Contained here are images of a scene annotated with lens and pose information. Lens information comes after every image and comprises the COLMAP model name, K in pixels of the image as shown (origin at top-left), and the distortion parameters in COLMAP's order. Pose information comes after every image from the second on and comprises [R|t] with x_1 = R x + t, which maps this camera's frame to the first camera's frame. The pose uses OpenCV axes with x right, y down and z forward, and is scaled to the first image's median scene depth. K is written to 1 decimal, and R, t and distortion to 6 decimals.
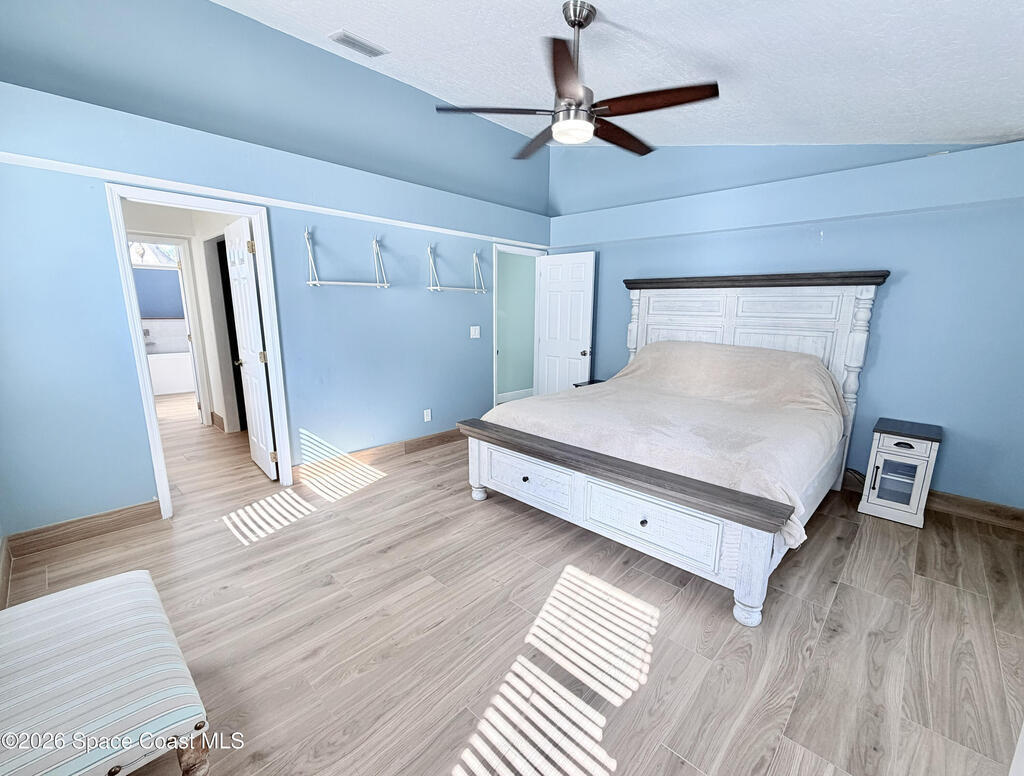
lens RADIAL K [[433.6, 0, 512.0], [0, 433.6, 388.0], [0, 0, 1]] dist [0.000451, 0.000093]
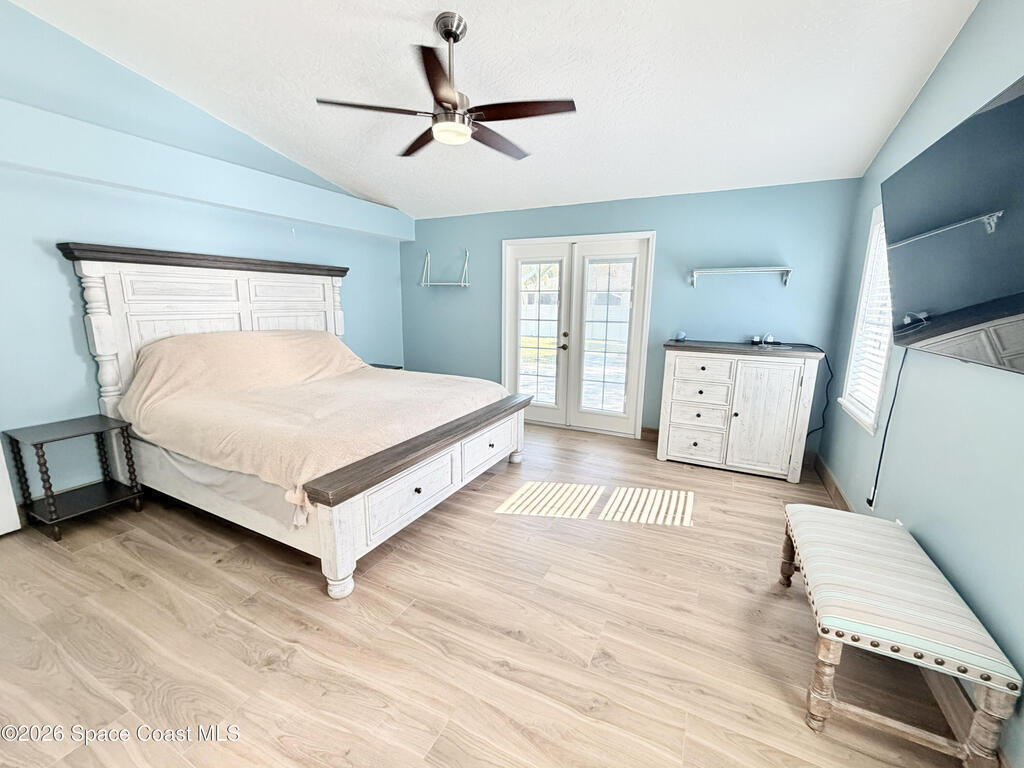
lens RADIAL K [[439.4, 0, 512.0], [0, 439.4, 384.0], [0, 0, 1]] dist [0.000222, 0.000130]
pose [[-0.293076, -0.200893, 0.934745, -0.844896], [0.157521, 0.954169, 0.254456, -0.205045], [-0.943024, 0.221817, -0.248000, 1.033743]]
